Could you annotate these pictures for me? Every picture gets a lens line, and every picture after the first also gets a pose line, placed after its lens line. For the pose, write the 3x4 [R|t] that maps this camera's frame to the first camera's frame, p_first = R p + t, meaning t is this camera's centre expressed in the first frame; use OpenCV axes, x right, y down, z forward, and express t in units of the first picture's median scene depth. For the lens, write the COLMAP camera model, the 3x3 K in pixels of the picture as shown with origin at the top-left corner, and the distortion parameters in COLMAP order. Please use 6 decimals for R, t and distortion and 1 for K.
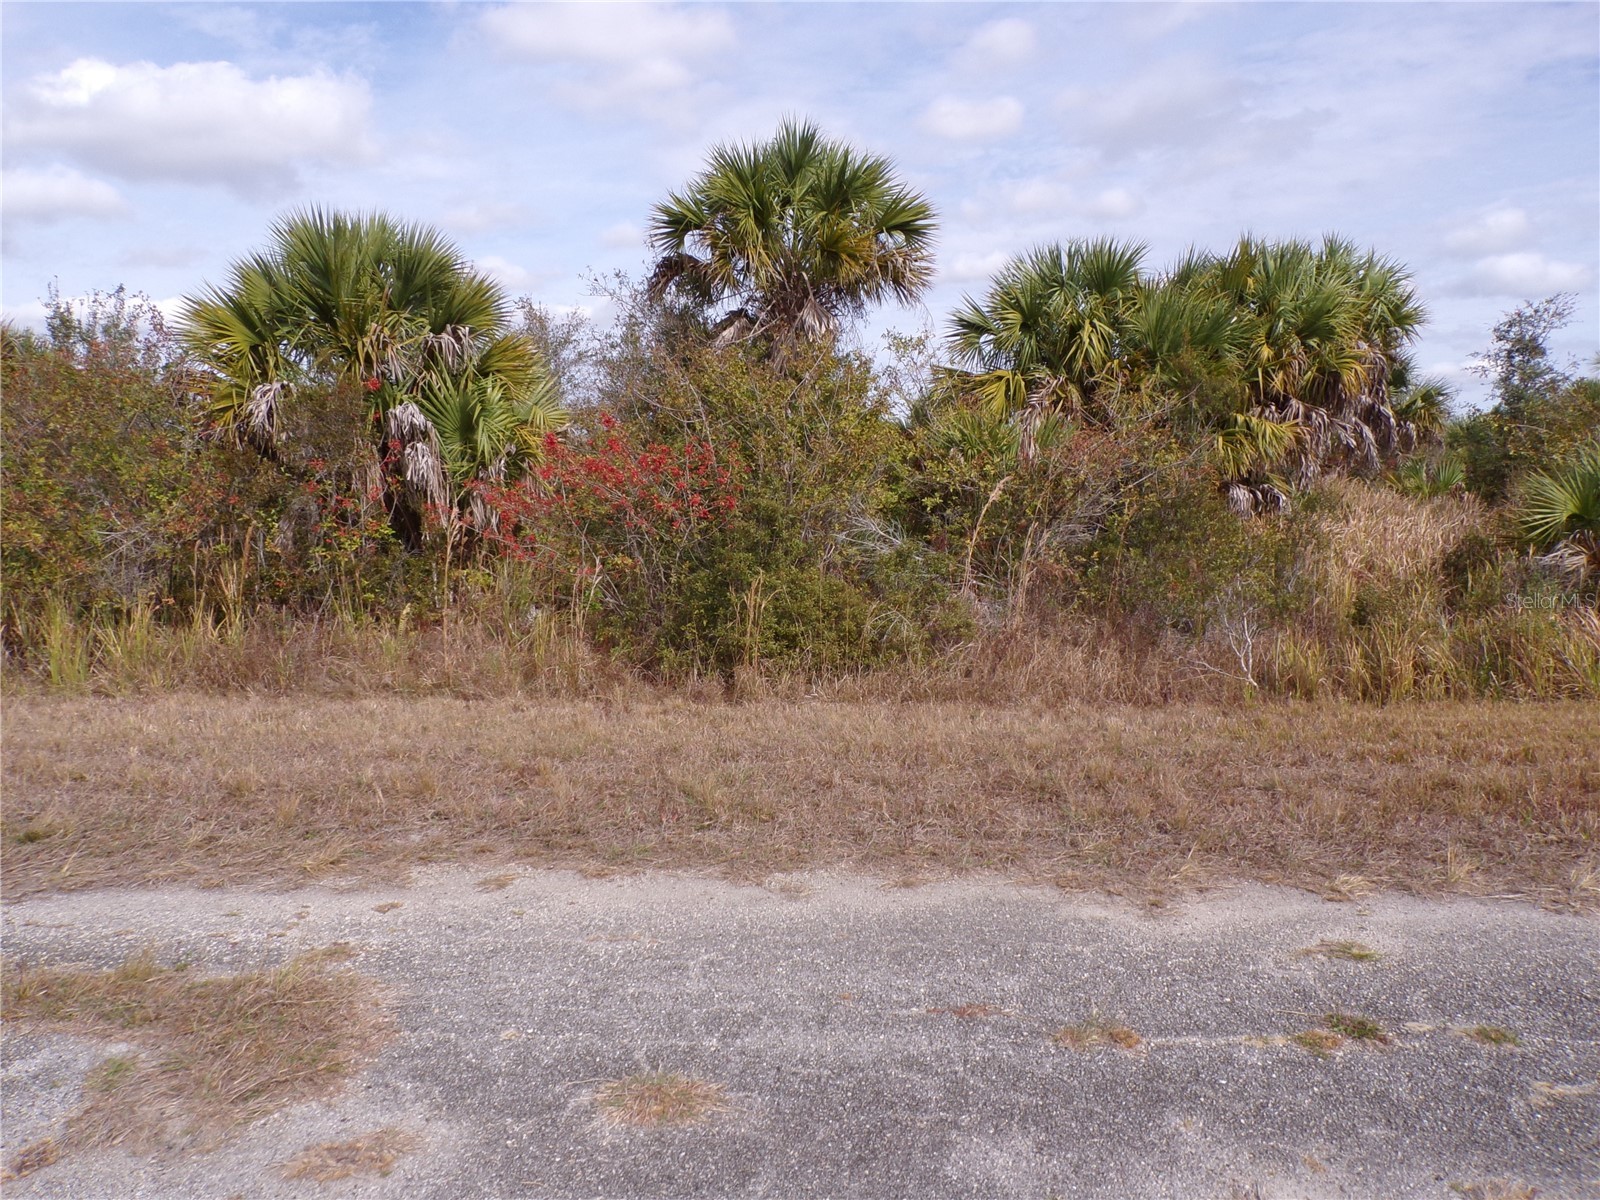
lens RADIAL K [[1081.5, 0, 788.4], [0, 1081.5, 631.5], [0, 0, 1]] dist [-0.002046, 0.018877]
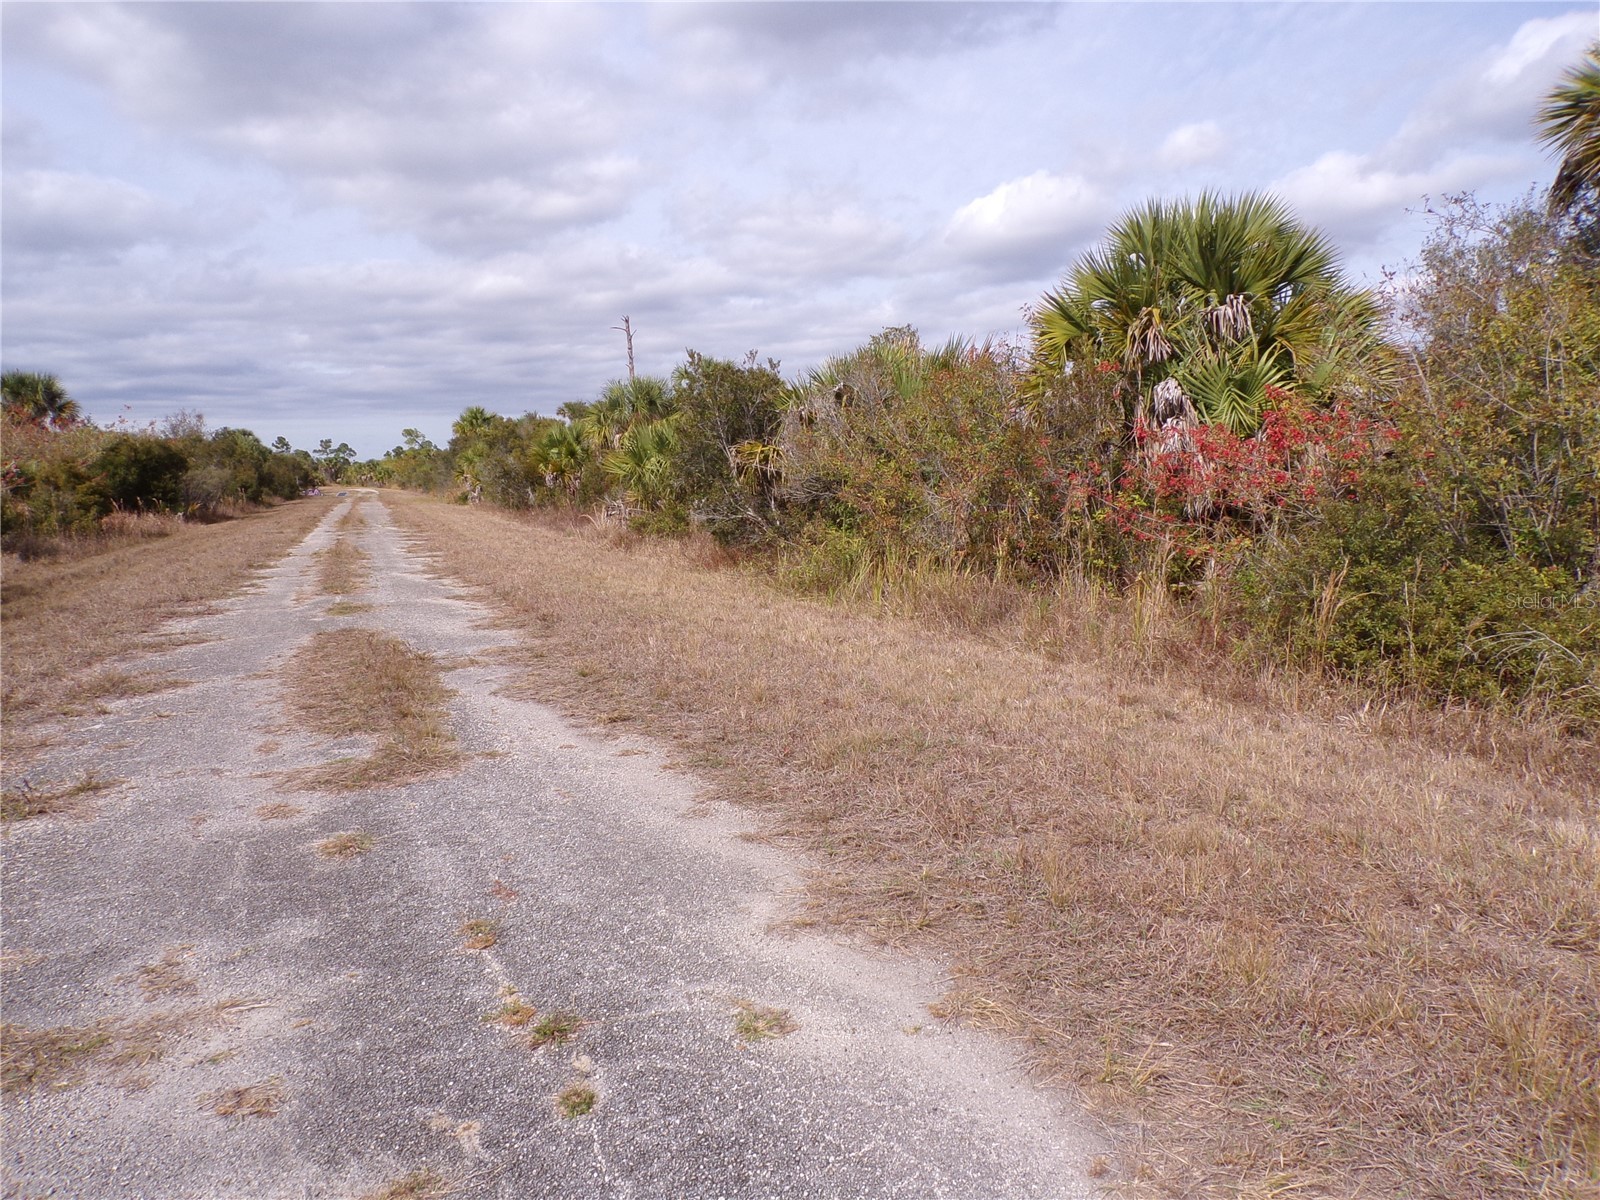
lens RADIAL K [[1081.5, 0, 804.5], [0, 1081.5, 609.4], [0, 0, 1]] dist [-0.002046, 0.018877]
pose [[0.466427, 0.110011, -0.877692, 0.308430], [-0.110820, 0.991686, 0.065406, -0.015934], [0.877590, 0.066759, 0.474740, 0.161751]]
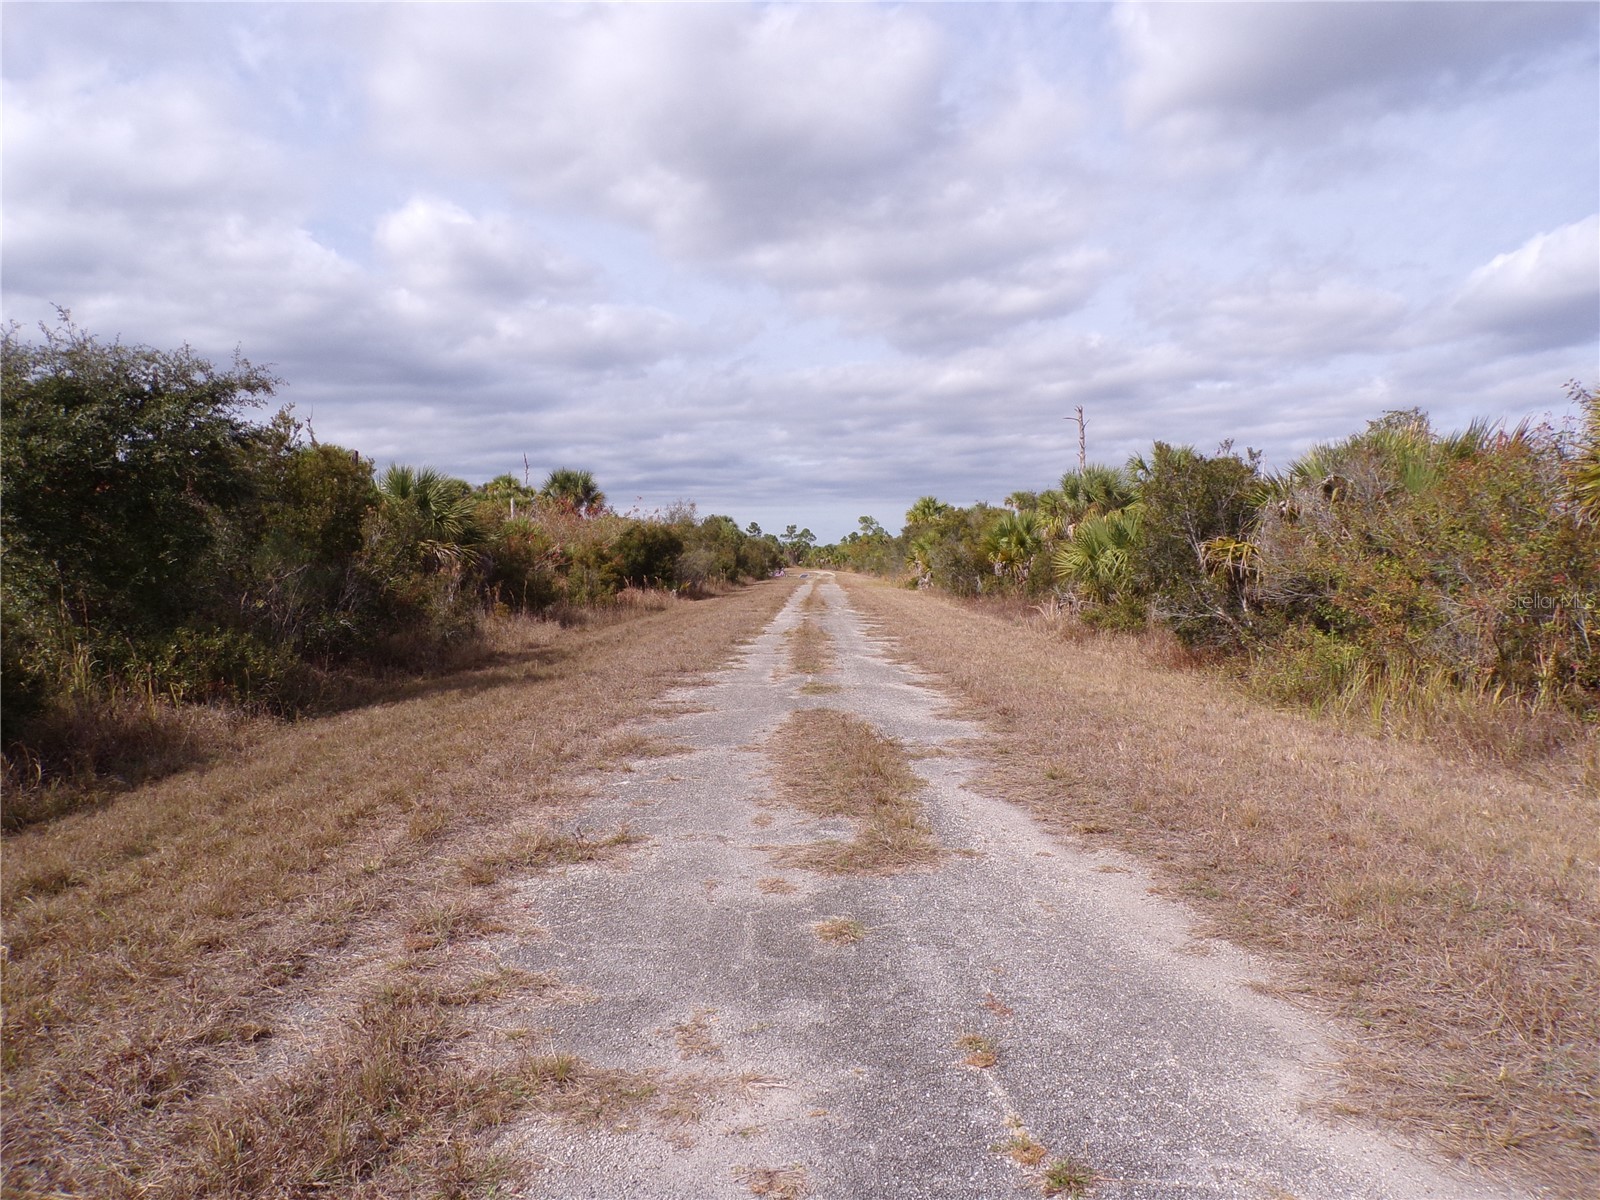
lens RADIAL K [[1081.5, 0, 812.6], [0, 1081.5, 633.6], [0, 0, 1]] dist [-0.002046, 0.018877]
pose [[0.103532, 0.075772, -0.991736, 0.294562], [-0.144985, 0.987593, 0.060320, -0.019303], [0.984002, 0.137542, 0.113233, 0.142594]]
